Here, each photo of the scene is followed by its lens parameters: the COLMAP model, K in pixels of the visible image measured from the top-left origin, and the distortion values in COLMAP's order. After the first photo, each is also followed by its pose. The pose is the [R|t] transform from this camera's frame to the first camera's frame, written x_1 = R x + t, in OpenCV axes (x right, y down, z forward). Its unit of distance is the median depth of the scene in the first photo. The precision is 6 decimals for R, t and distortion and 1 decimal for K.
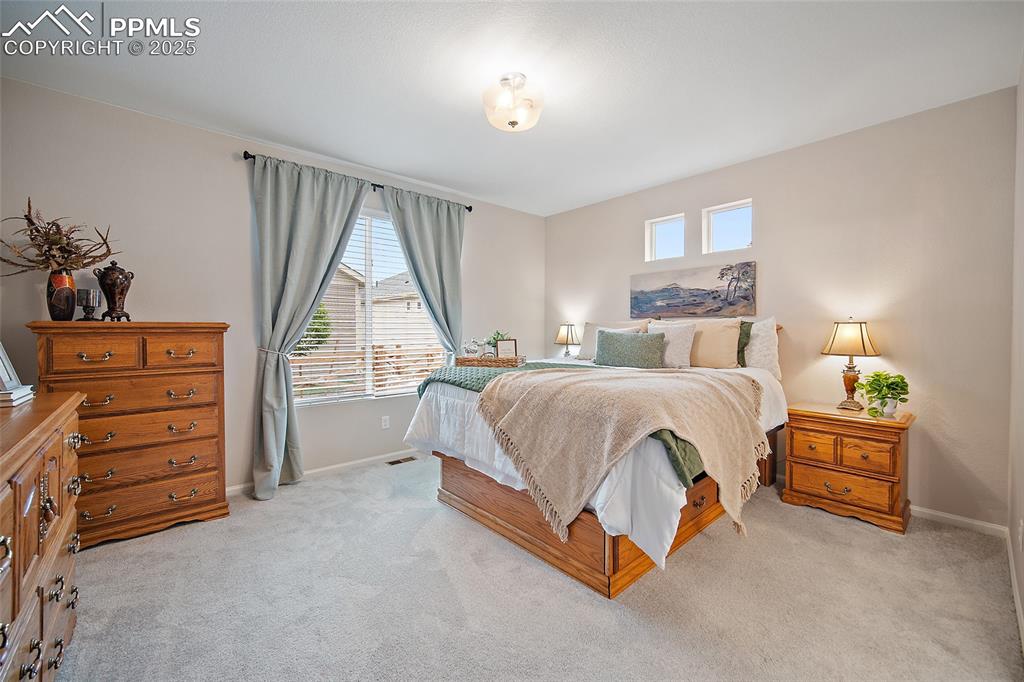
lens RADIAL K [[409.7, 0, 520.2], [0, 409.7, 330.3], [0, 0, 1]] dist [-0.002669, -0.000200]
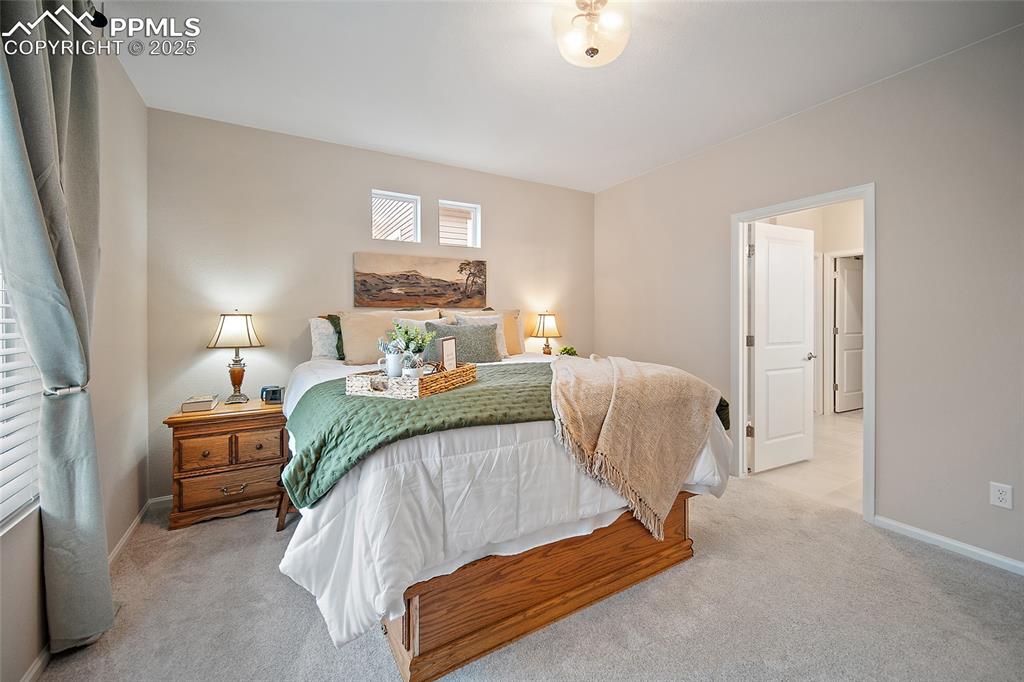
lens RADIAL K [[440.0, 0, 511.9], [0, 440.0, 297.3], [0, 0, 1]] dist [-0.001163, -0.000092]
pose [[0.167529, 0.047405, 0.984727, -0.555215], [0.010704, 0.998697, -0.049898, -0.004053], [-0.985809, 0.018900, 0.166803, 0.641000]]
